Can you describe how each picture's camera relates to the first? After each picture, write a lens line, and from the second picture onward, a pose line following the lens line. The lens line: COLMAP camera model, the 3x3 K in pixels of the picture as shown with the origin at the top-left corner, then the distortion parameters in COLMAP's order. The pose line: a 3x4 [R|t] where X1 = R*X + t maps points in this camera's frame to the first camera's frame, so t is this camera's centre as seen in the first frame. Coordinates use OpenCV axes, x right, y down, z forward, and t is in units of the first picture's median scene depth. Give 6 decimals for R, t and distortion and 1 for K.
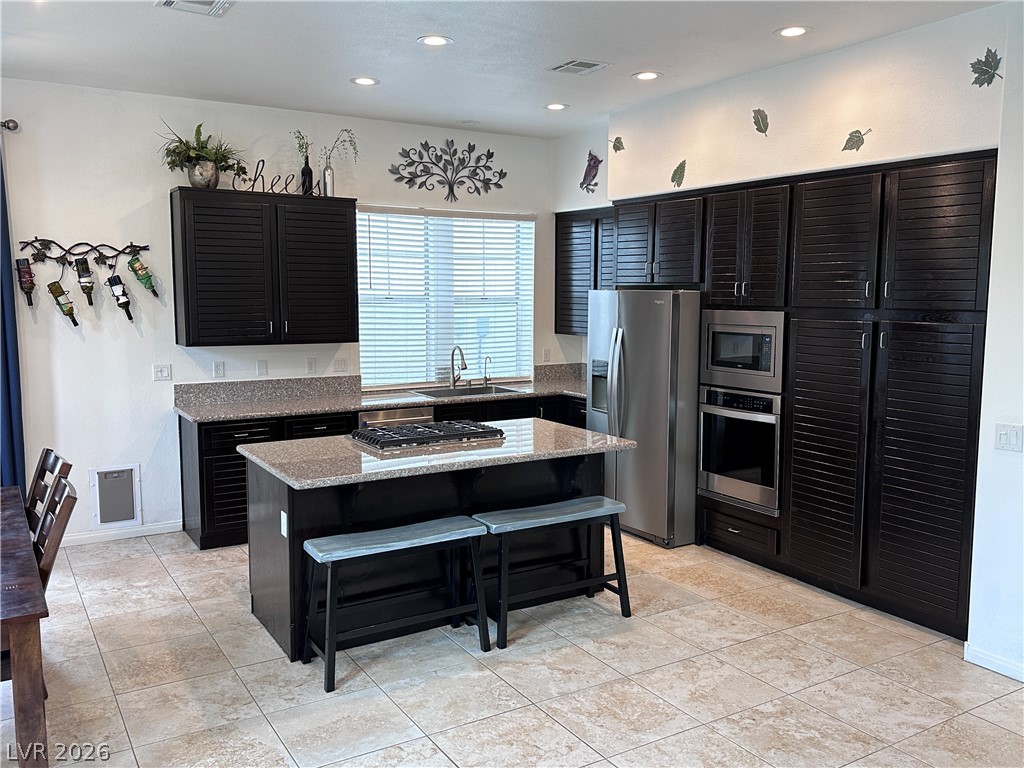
lens RADIAL K [[859.0, 0, 520.9], [0, 859.0, 382.7], [0, 0, 1]] dist [0.148647, -0.256391]
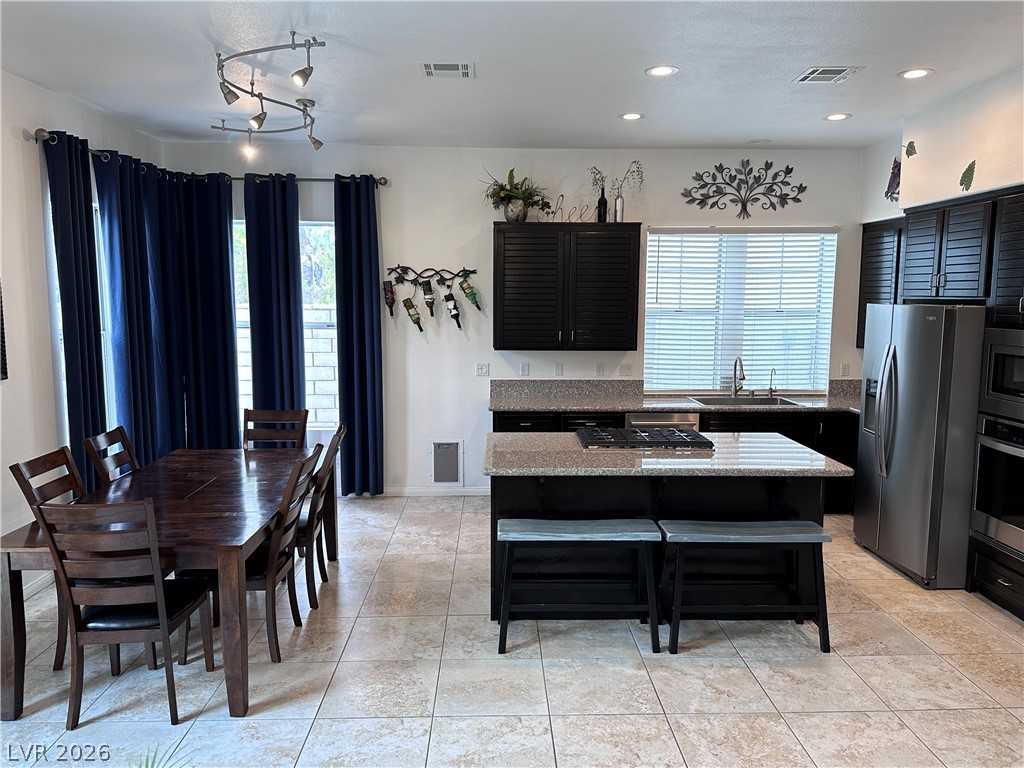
lens RADIAL K [[746.0, 0, 518.3], [0, 746.0, 384.2], [0, 0, 1]] dist [0.145654, -0.239419]
pose [[0.867283, 0.058348, -0.494384, 0.180419], [-0.056000, 0.998239, 0.019576, -0.015284], [0.494655, 0.010707, 0.869023, 0.088558]]
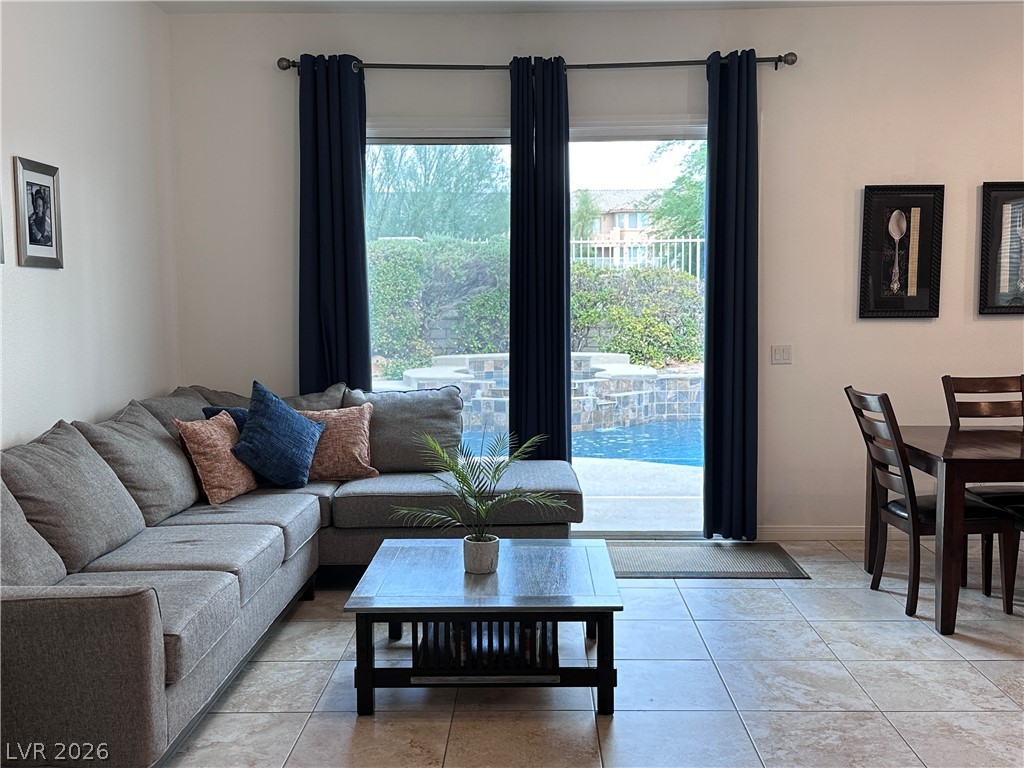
lens RADIAL K [[1035.7, 0, 518.8], [0, 1035.7, 387.7], [0, 0, 1]] dist [0.148022, -0.251371]
pose [[-0.539252, 0.080265, -0.838311, 0.542739], [-0.086205, 0.984958, 0.149758, -0.016088], [0.837721, 0.153023, -0.524221, 0.594354]]
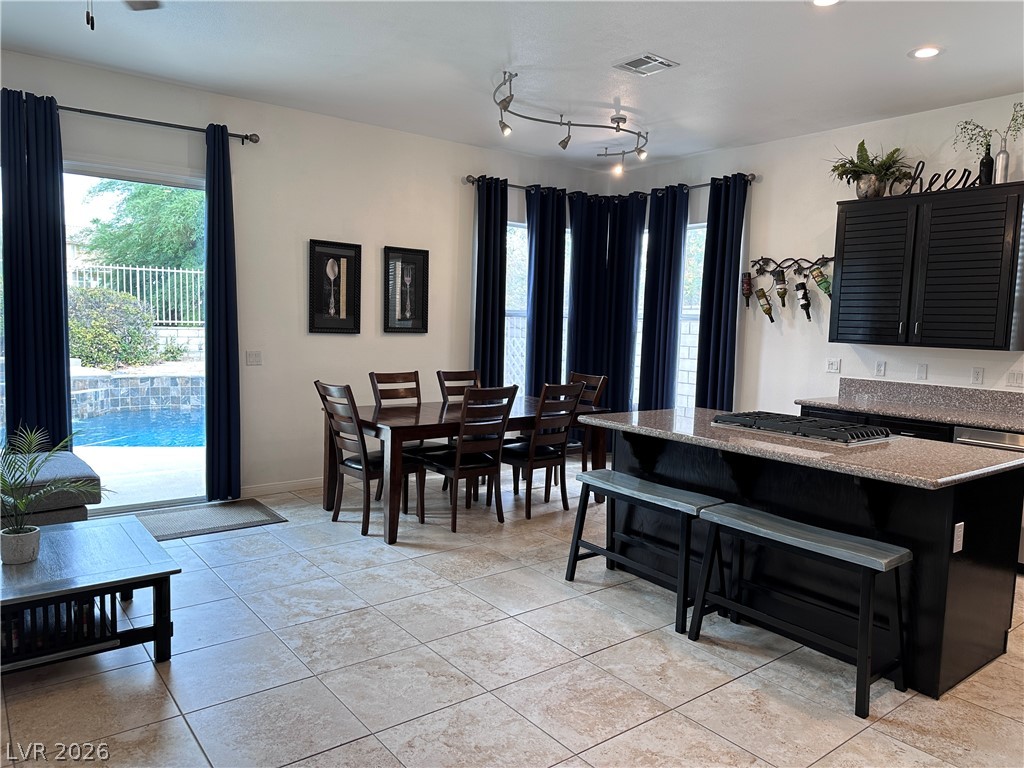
lens RADIAL K [[711.8, 0, 514.9], [0, 711.8, 386.6], [0, 0, 1]] dist [0.087228, -0.112363]
pose [[0.104201, 0.092574, -0.990238, 0.518553], [-0.137705, 0.987411, 0.077819, -0.000429], [0.984977, 0.128252, 0.115637, 0.499459]]
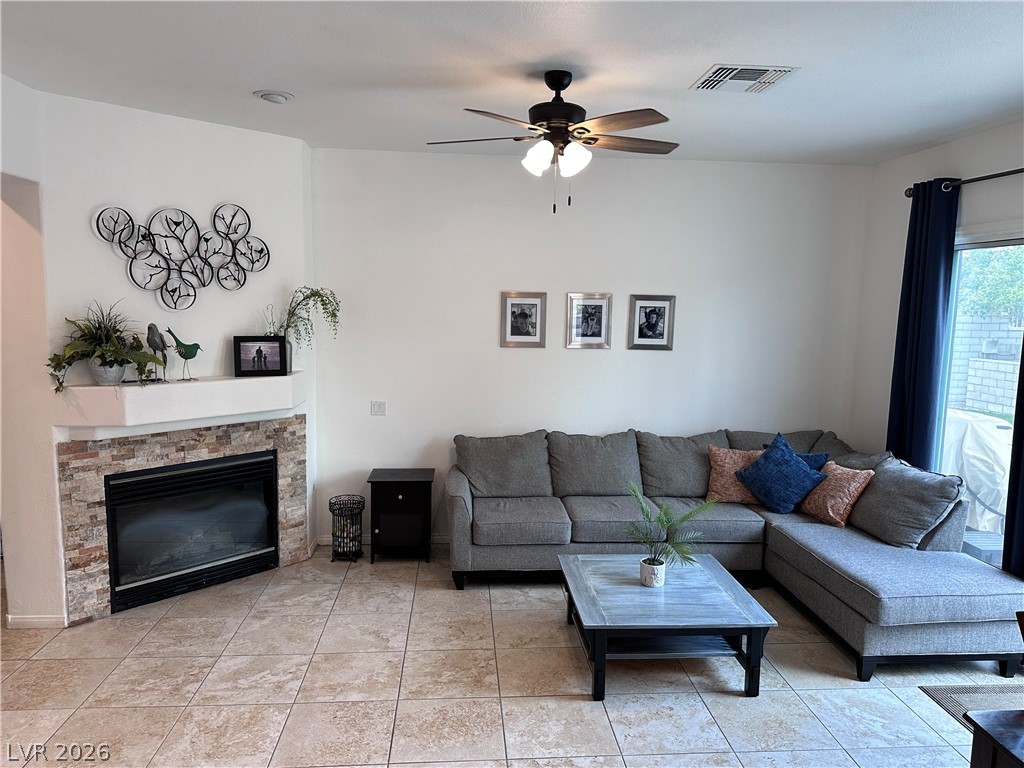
lens RADIAL K [[727.7, 0, 514.6], [0, 727.7, 384.3], [0, 0, 1]] dist [0.130159, -0.214350]
pose [[-0.887975, -0.069639, 0.454588, -0.206924], [0.031699, 0.976850, 0.211566, -0.129820], [-0.458797, 0.202276, -0.865211, 0.861019]]
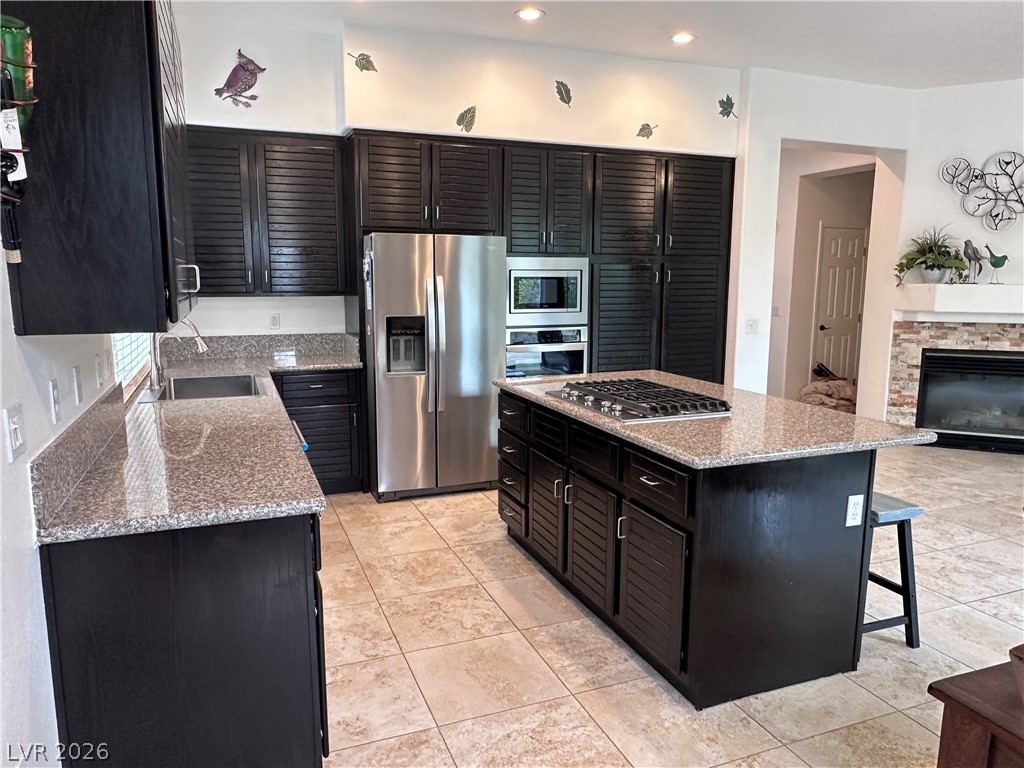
lens RADIAL K [[710.9, 0, 508.8], [0, 710.9, 390.5], [0, 0, 1]] dist [-0.004497, 0.002641]
pose [[0.178596, -0.158490, 0.971074, -0.644382], [0.106980, 0.984218, 0.140960, -0.044188], [-0.978089, 0.078711, 0.192733, 0.820439]]
